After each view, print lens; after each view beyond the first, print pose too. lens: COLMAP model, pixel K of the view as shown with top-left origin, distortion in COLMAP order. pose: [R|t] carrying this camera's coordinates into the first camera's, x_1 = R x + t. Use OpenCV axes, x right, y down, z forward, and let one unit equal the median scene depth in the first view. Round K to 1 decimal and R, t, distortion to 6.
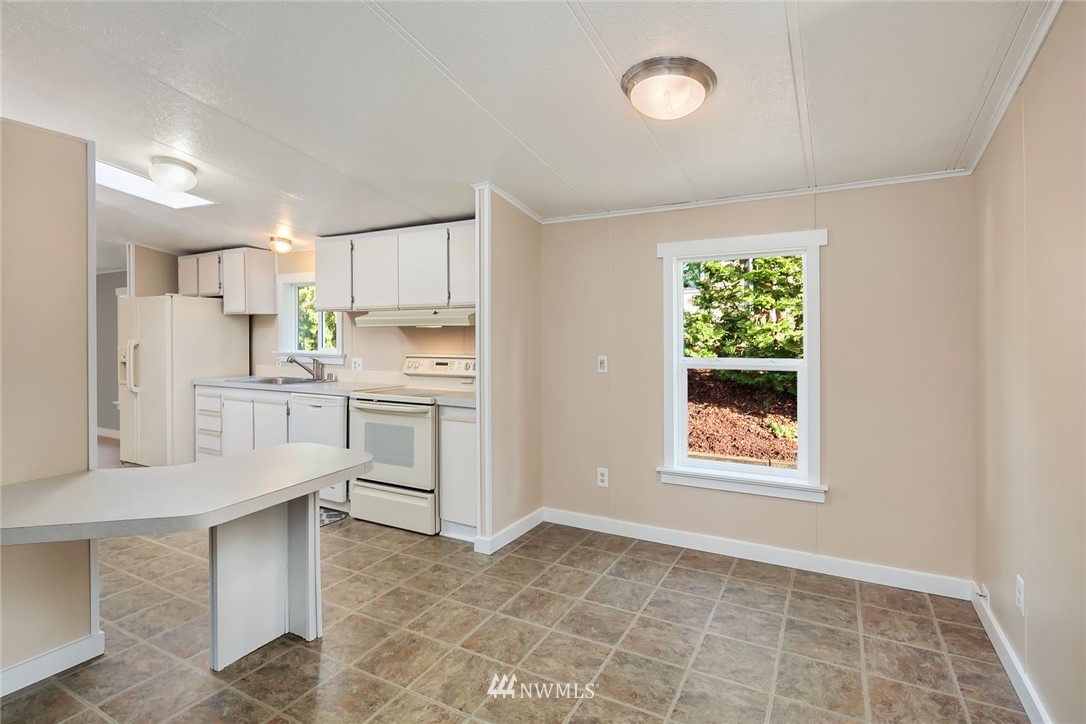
lens RADIAL K [[531.3, 0, 546.3], [0, 531.3, 337.6], [0, 0, 1]] dist [0.001109, -0.000958]
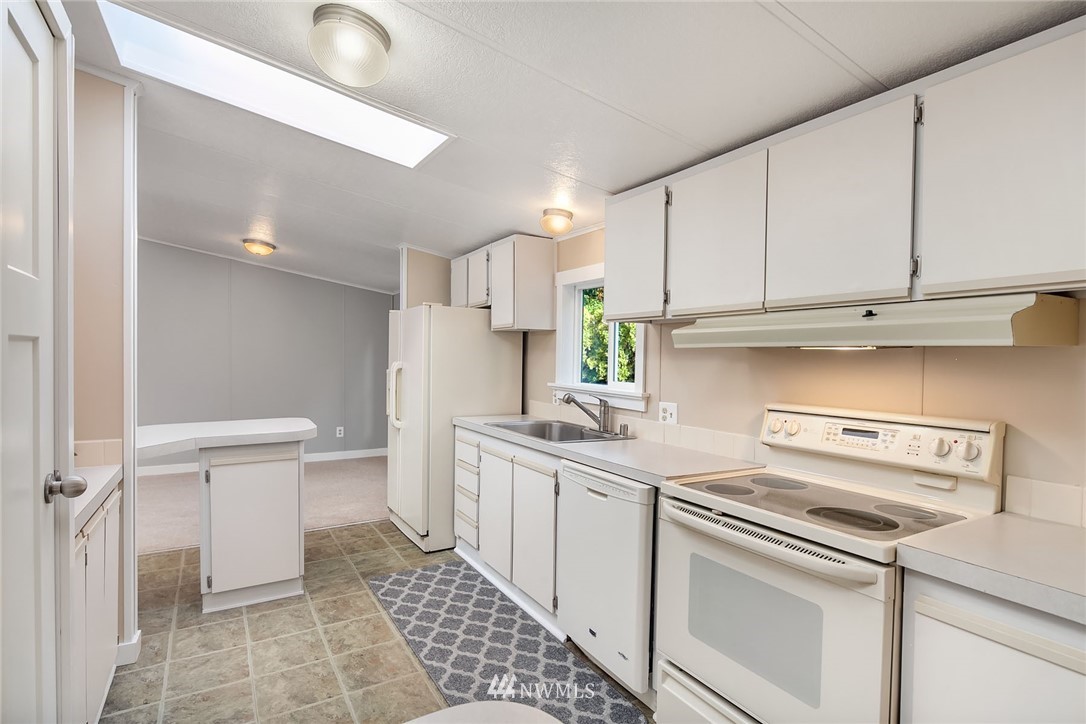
lens RADIAL K [[541.4, 0, 543.0], [0, 541.4, 362.0], [0, 0, 1]] dist [0.000863, -0.000181]
pose [[0.858580, 0.020887, -0.512254, -0.171742], [-0.021529, 0.999757, 0.004681, -0.005565], [0.512227, 0.007009, 0.858821, 0.422577]]
